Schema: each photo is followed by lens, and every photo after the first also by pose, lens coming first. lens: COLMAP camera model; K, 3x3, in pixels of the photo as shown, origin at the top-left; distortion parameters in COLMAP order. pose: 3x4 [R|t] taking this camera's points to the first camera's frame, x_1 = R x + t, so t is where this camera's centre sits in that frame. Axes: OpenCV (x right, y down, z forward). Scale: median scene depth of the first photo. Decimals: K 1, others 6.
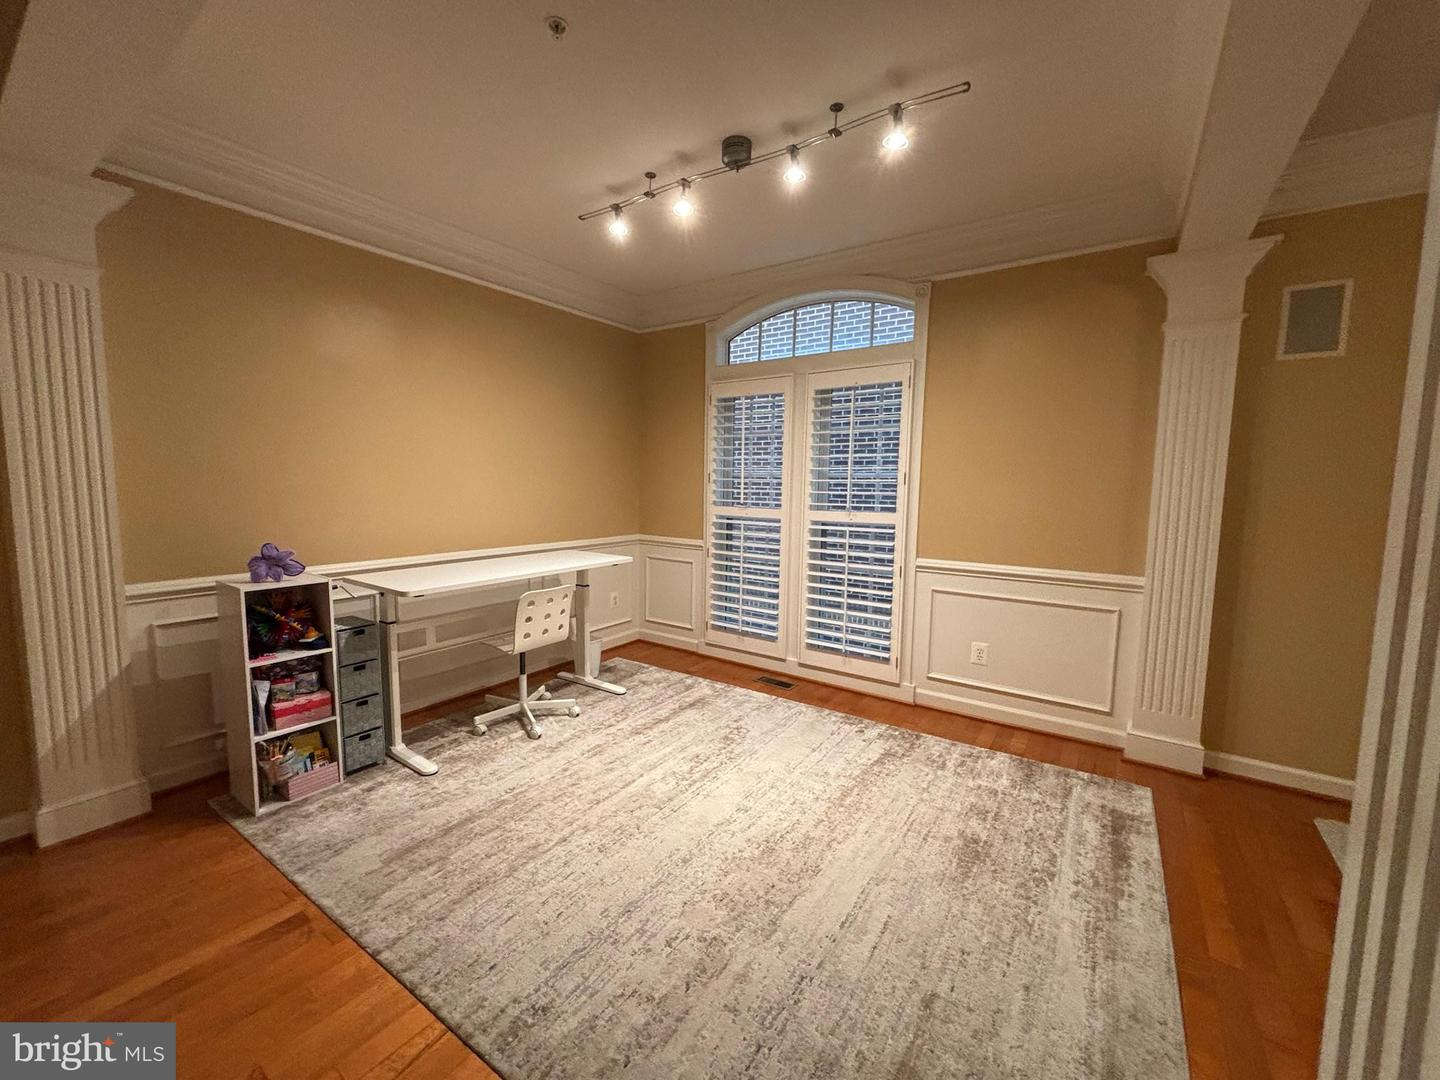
lens RADIAL K [[582.9, 0, 721.0], [0, 582.9, 537.8], [0, 0, 1]] dist [-0.000916, -0.001897]
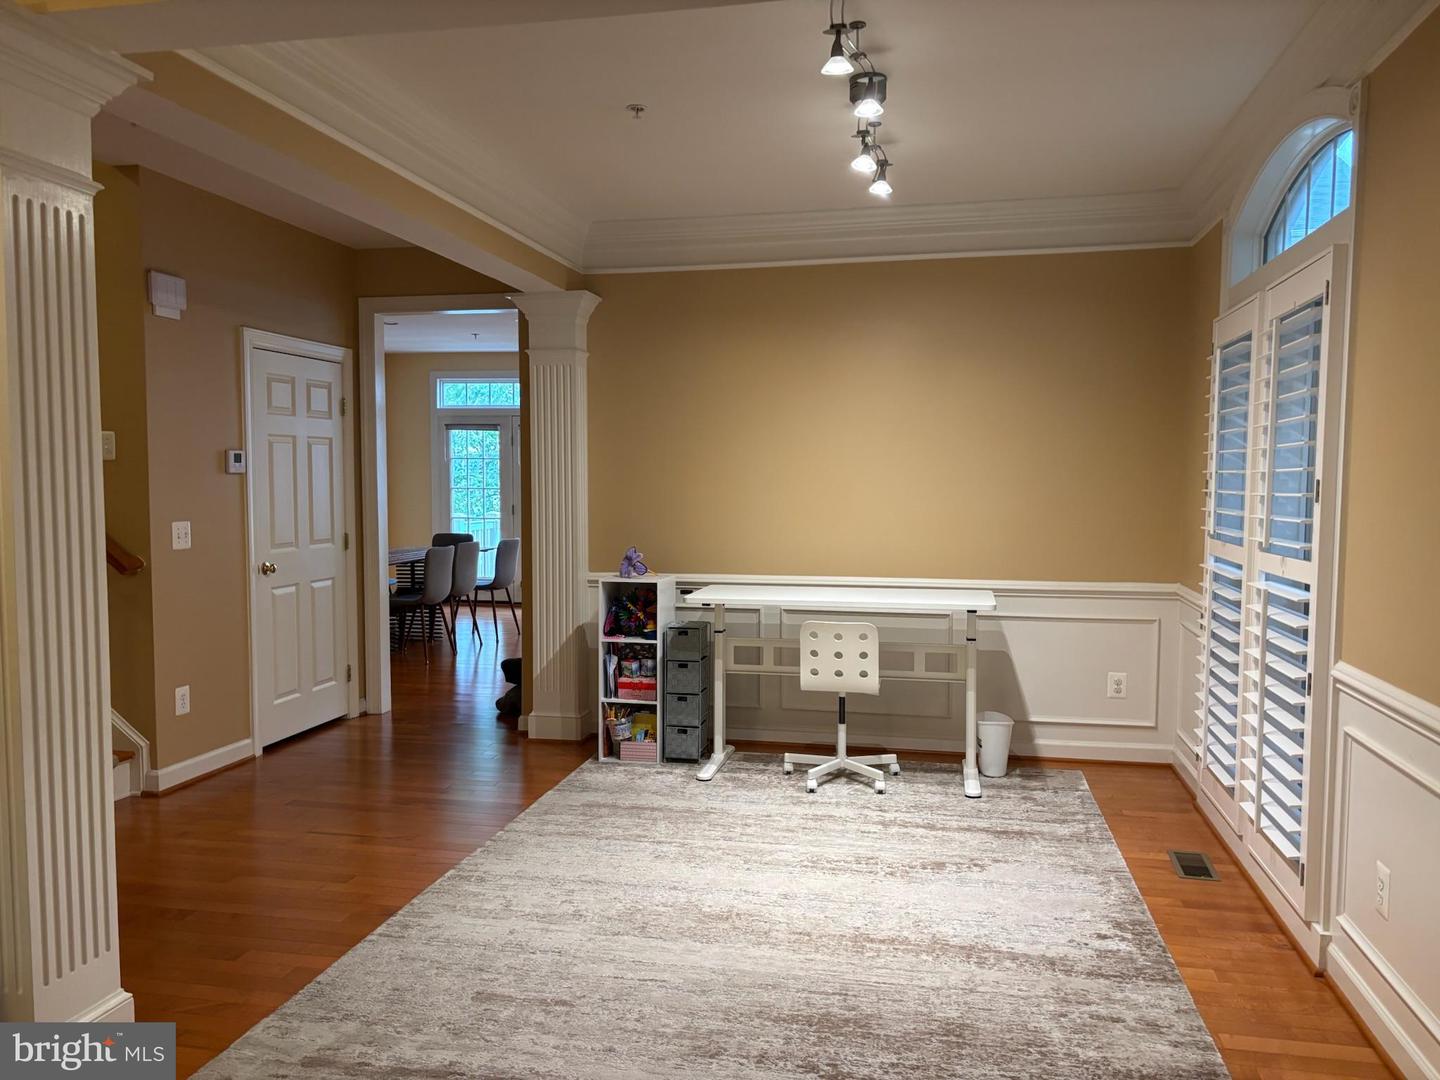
lens RADIAL K [[1103.0, 0, 721.3], [0, 1103.0, 550.9], [0, 0, 1]] dist [0.038102, -0.029321]
pose [[0.382585, 0.051535, -0.922482, 1.172590], [-0.089724, 0.995796, 0.018419, -0.032192], [0.919553, 0.075722, 0.385600, 0.229121]]
